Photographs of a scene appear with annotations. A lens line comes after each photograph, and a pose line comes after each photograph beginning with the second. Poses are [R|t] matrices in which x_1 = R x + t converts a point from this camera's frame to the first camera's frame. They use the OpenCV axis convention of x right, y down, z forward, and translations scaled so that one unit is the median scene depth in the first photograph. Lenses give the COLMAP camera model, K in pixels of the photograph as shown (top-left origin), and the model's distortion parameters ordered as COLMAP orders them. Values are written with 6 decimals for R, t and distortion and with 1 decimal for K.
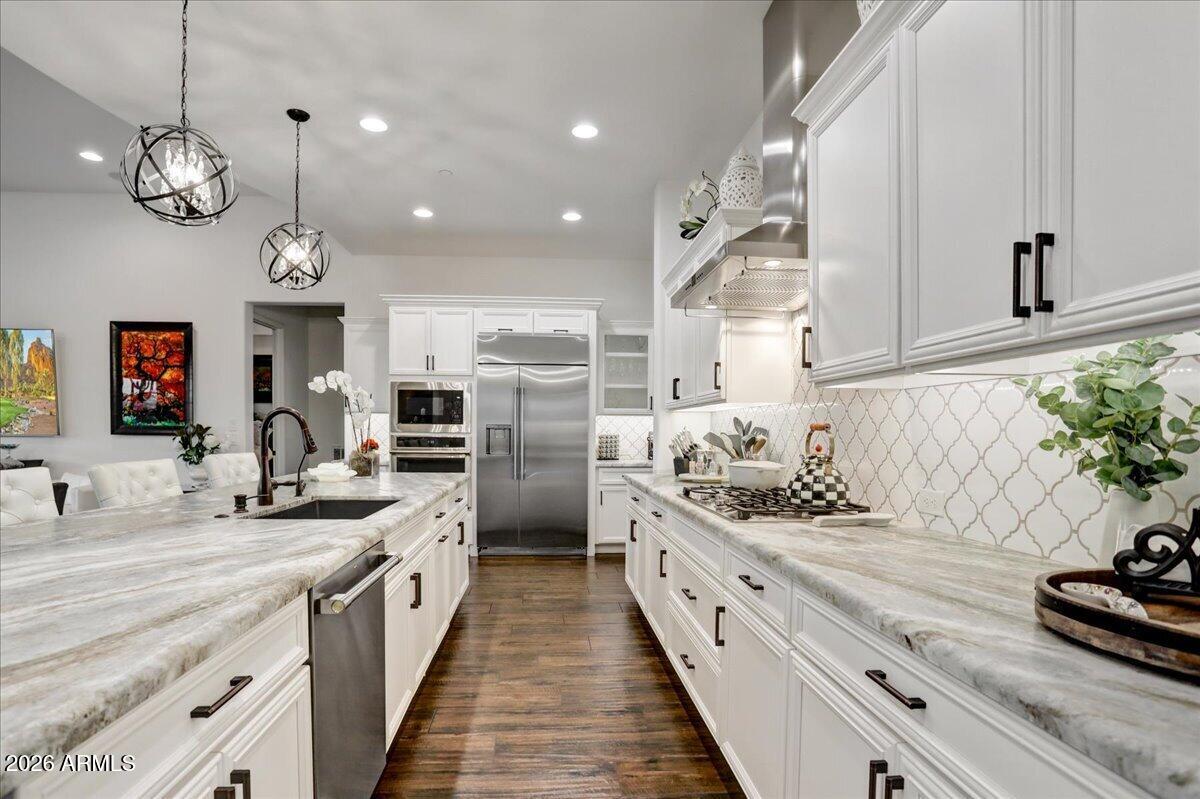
lens RADIAL K [[603.9, 0, 595.3], [0, 603.9, 431.0], [0, 0, 1]] dist [-0.001350, -0.000233]
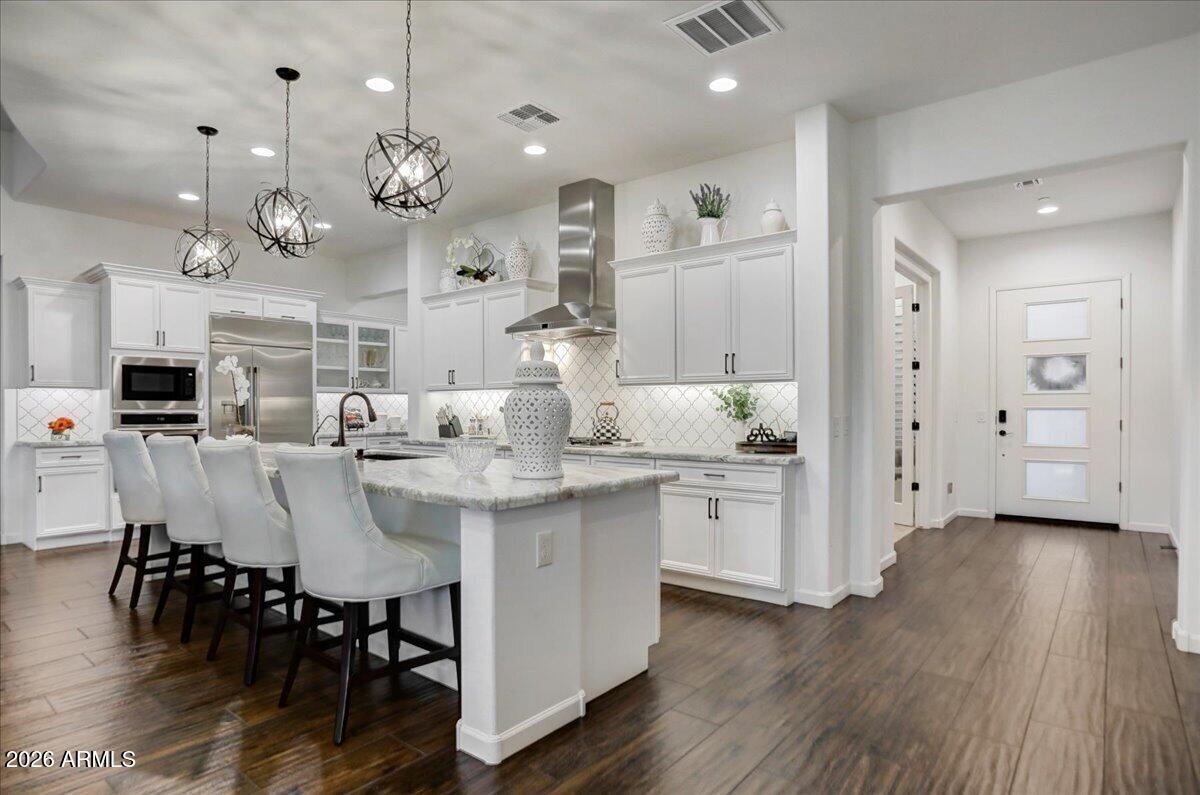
lens RADIAL K [[597.8, 0, 600.0], [0, 597.8, 397.5], [0, 0, 1]] dist [-0.003156, -0.001138]
pose [[0.703778, 0.006643, 0.710389, -0.606522], [0.004624, 0.999892, -0.013931, 0.000396], [-0.710405, 0.013090, 0.703671, -0.251689]]
